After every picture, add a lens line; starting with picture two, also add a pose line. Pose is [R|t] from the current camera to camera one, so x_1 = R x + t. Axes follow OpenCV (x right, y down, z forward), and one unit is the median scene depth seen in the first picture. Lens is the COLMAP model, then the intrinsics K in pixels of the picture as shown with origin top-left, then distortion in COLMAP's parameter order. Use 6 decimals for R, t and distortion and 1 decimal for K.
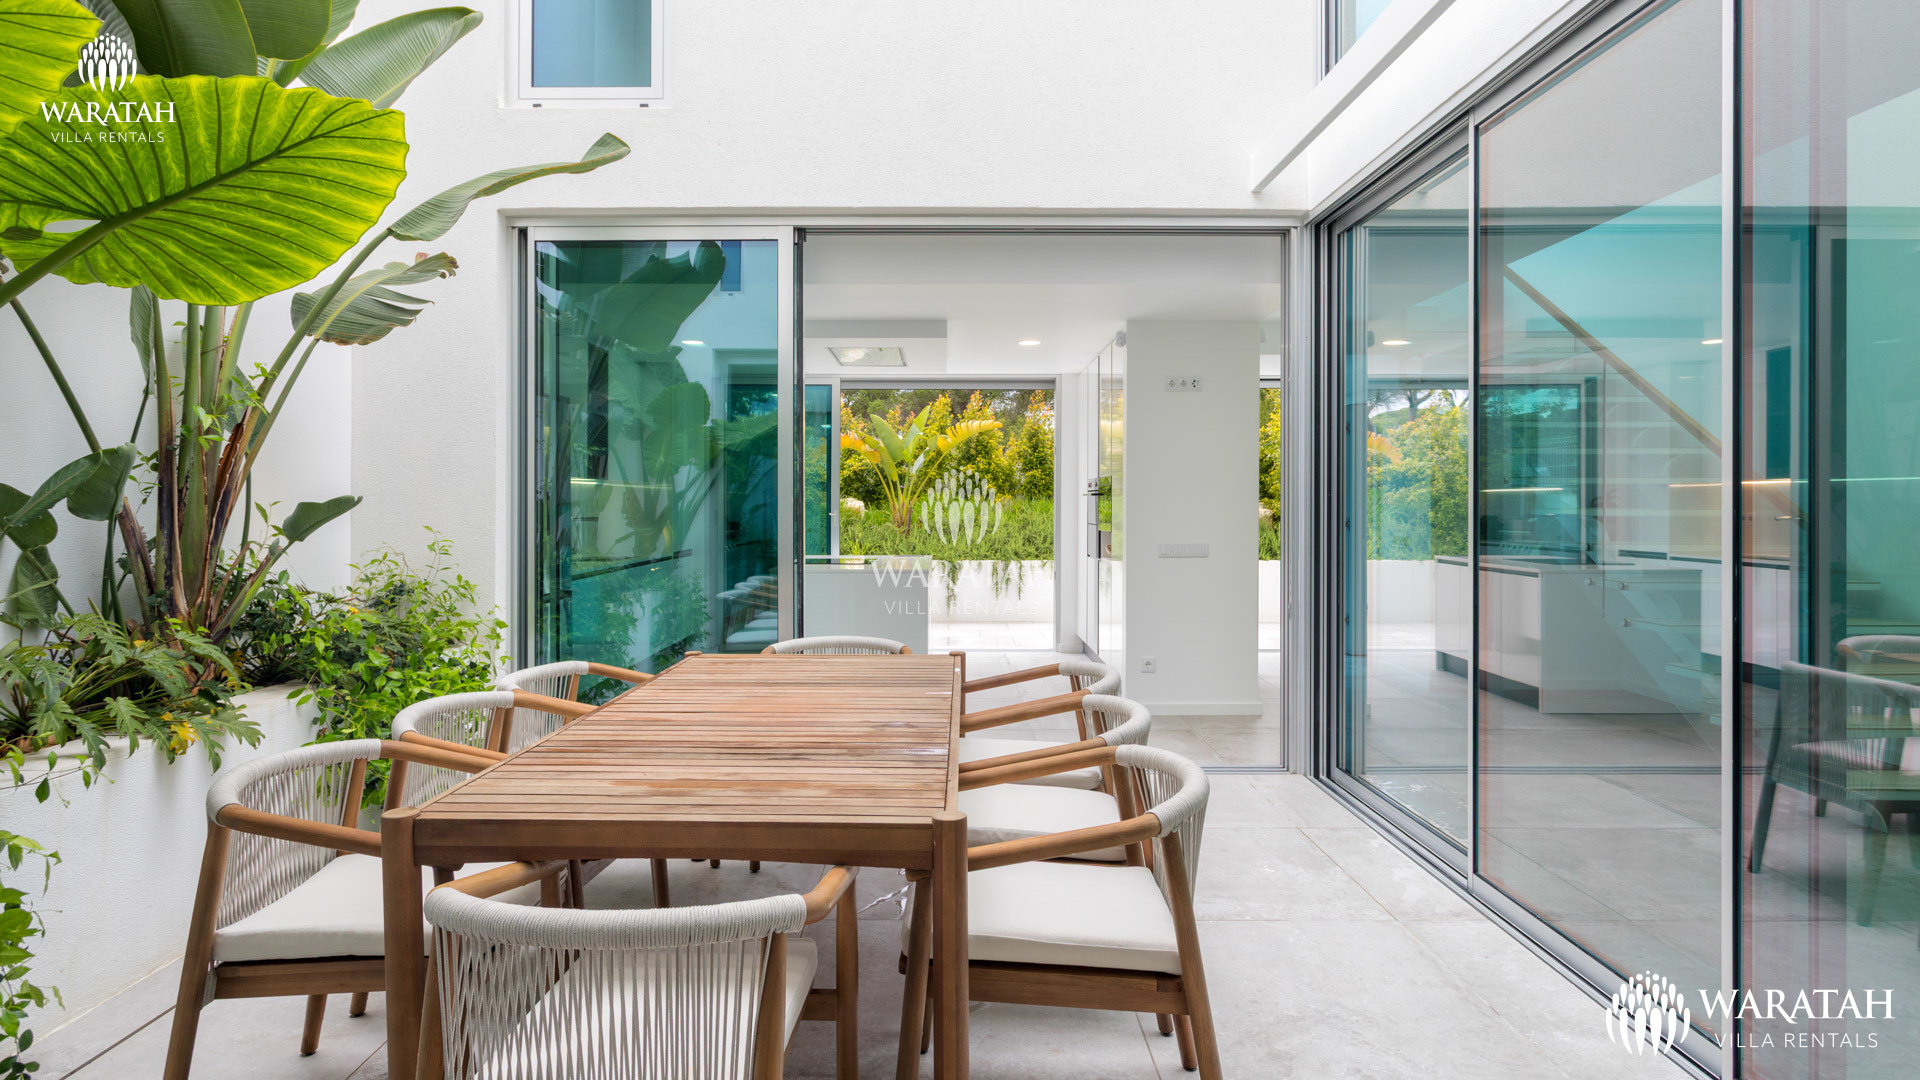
lens RADIAL K [[1044.6, 0, 960.0], [0, 1044.6, 540.0], [0, 0, 1]] dist [-0.000273, -0.000026]
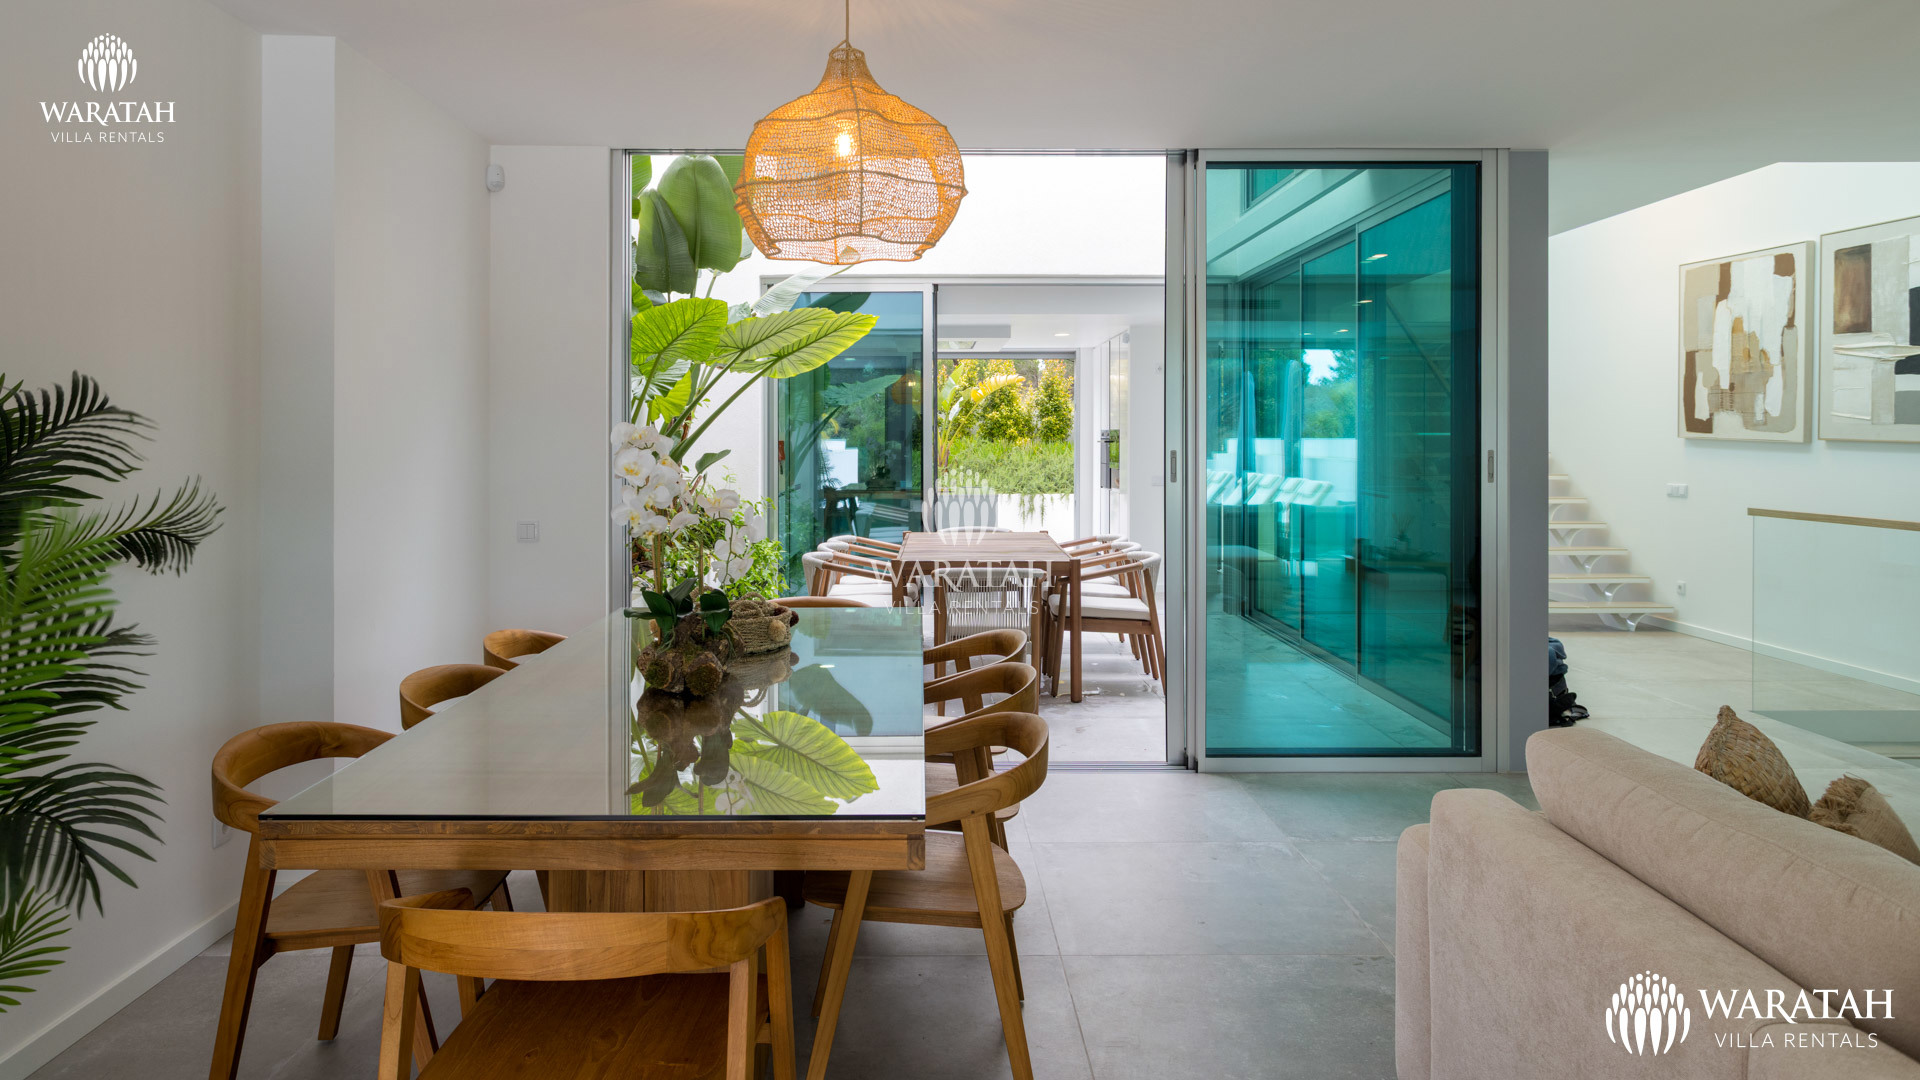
lens RADIAL K [[1215.2, 0, 960.0], [0, 1215.2, 540.0], [0, 0, 1]] dist [-0.000129, -0.000008]
pose [[0.999799, -0.002596, 0.019894, -0.066497], [0.001642, 0.998855, 0.047813, 0.005521], [-0.019995, -0.047771, 0.998658, -0.408399]]
